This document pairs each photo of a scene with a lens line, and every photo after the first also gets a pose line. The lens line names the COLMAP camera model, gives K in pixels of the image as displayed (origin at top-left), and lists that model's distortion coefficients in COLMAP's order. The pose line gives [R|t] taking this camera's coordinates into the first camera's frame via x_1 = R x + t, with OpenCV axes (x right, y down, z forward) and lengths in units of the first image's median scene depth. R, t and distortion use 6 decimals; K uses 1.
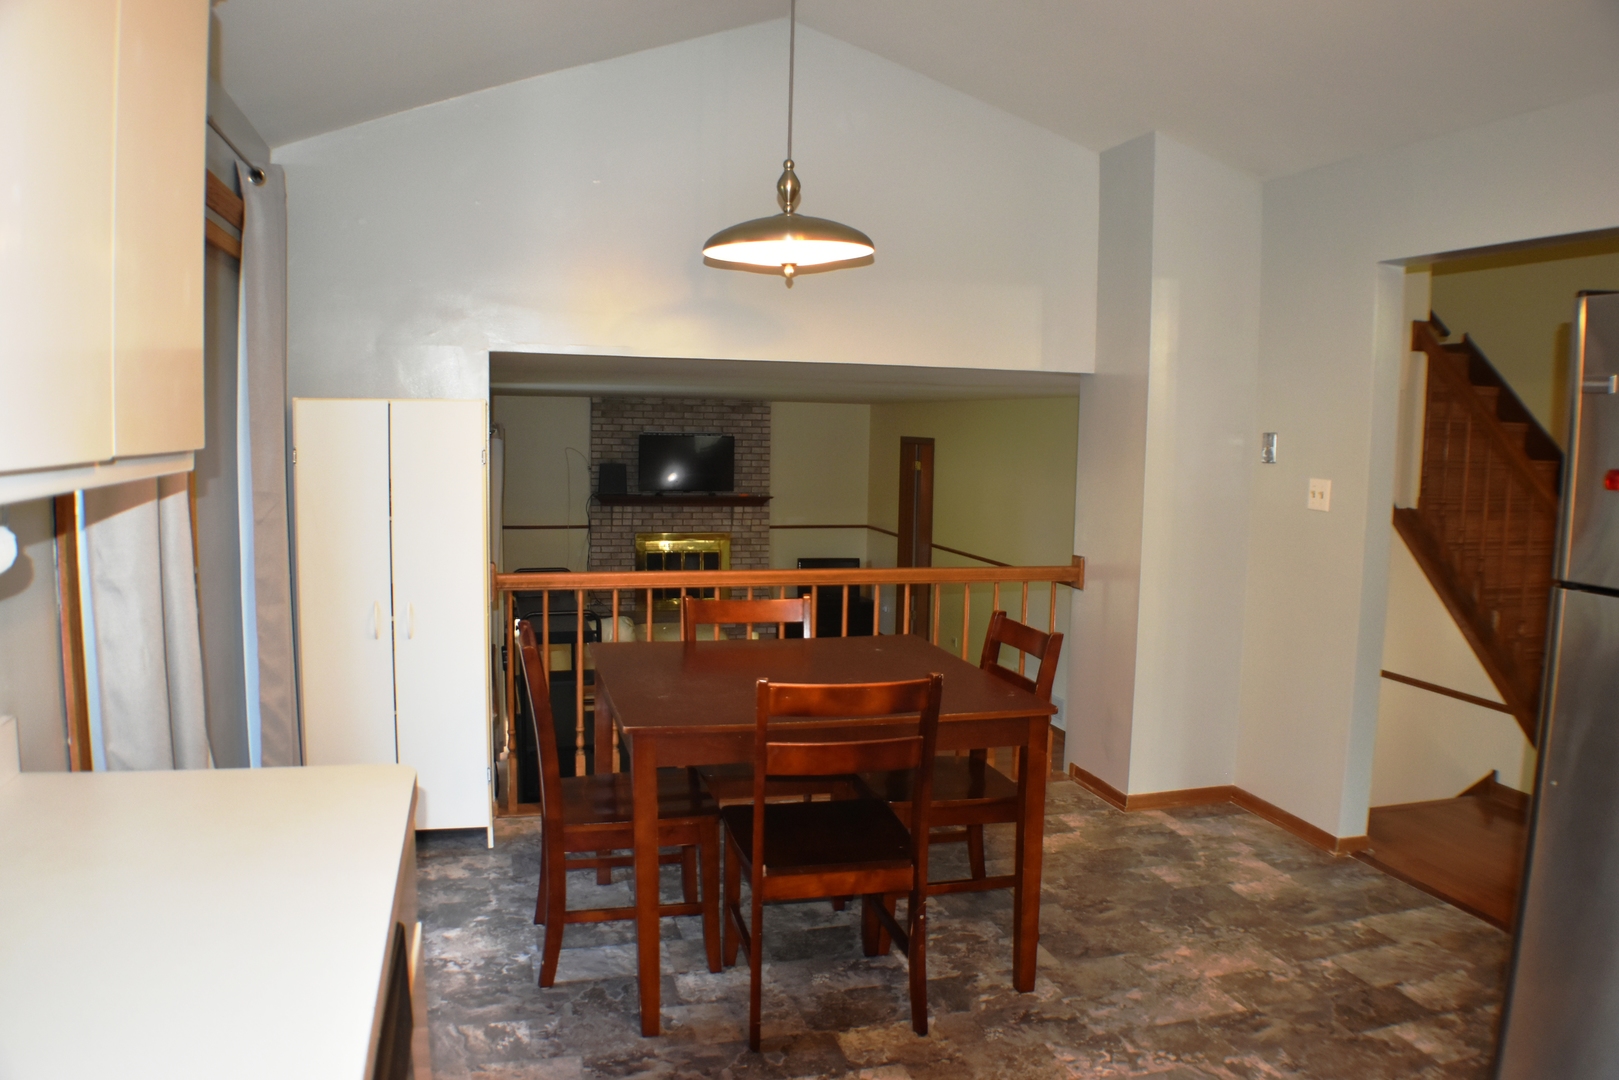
lens RADIAL K [[1194.5, 0, 808.9], [0, 1194.5, 545.0], [0, 0, 1]] dist [-0.122584, 0.011726]
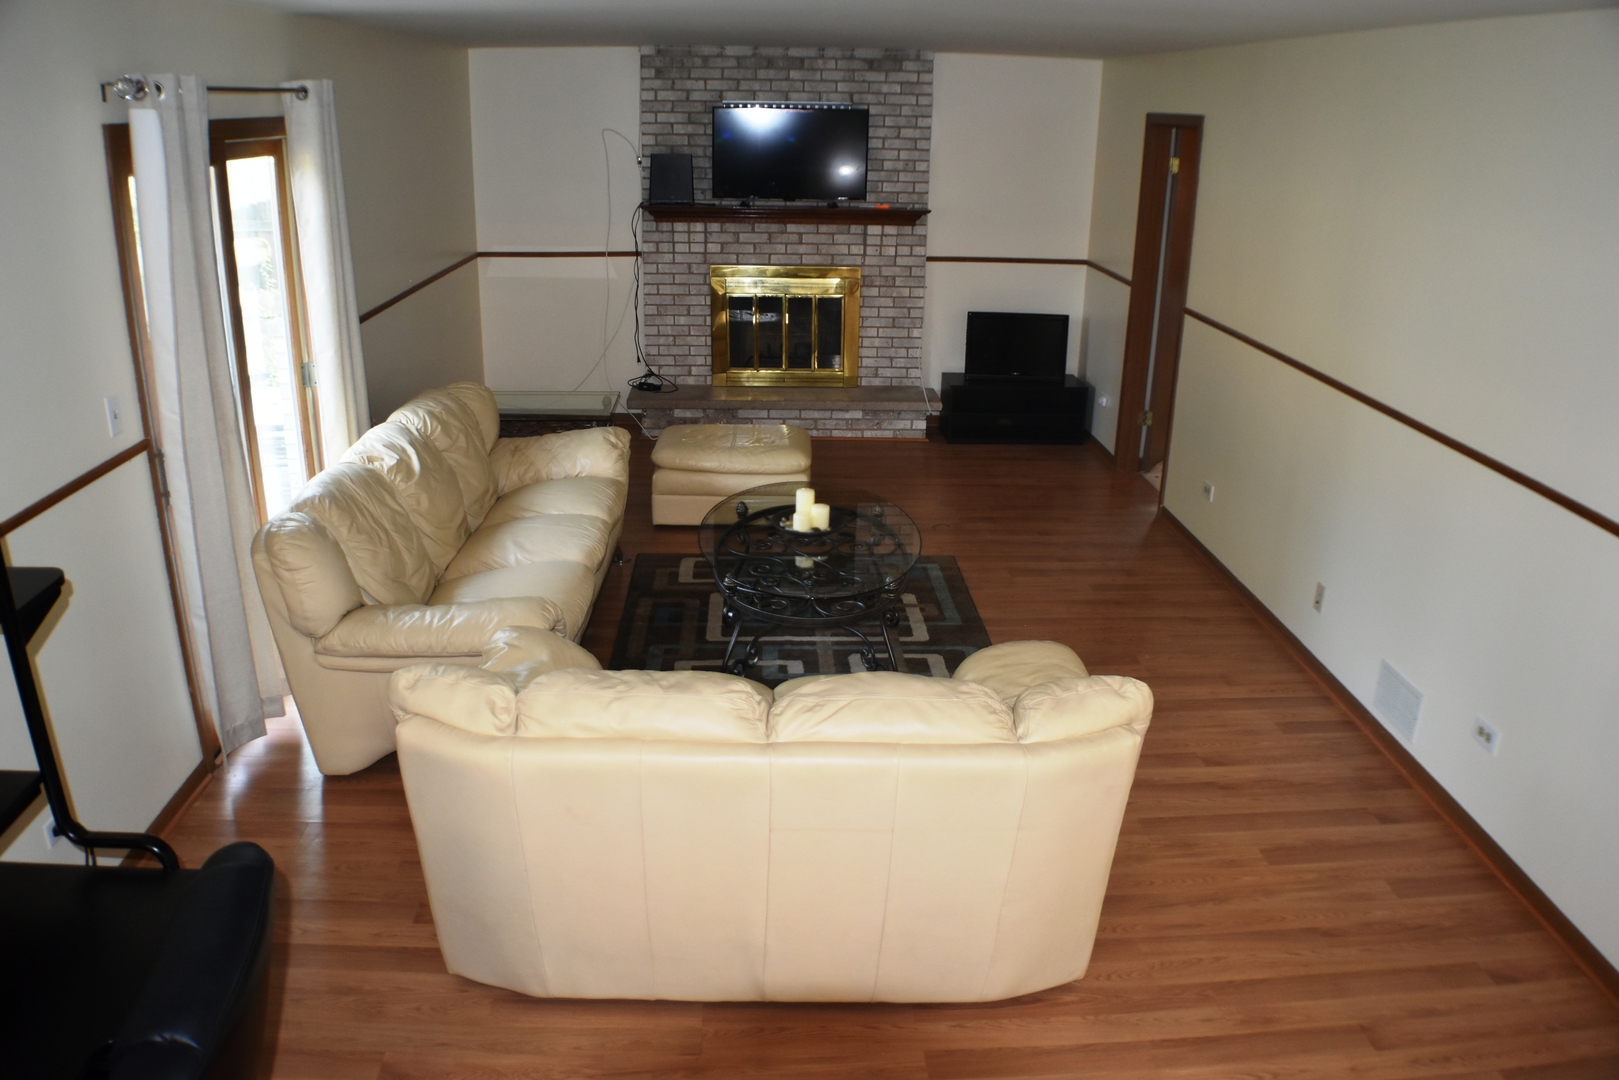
lens RADIAL K [[1194.5, 0, 804.3], [0, 1194.5, 479.9], [0, 0, 1]] dist [-0.122584, 0.011726]
pose [[0.971681, 0.069414, -0.225869, 0.054487], [-0.020395, 0.976948, 0.212500, -0.033440], [0.235413, -0.201876, 0.950698, 0.379006]]
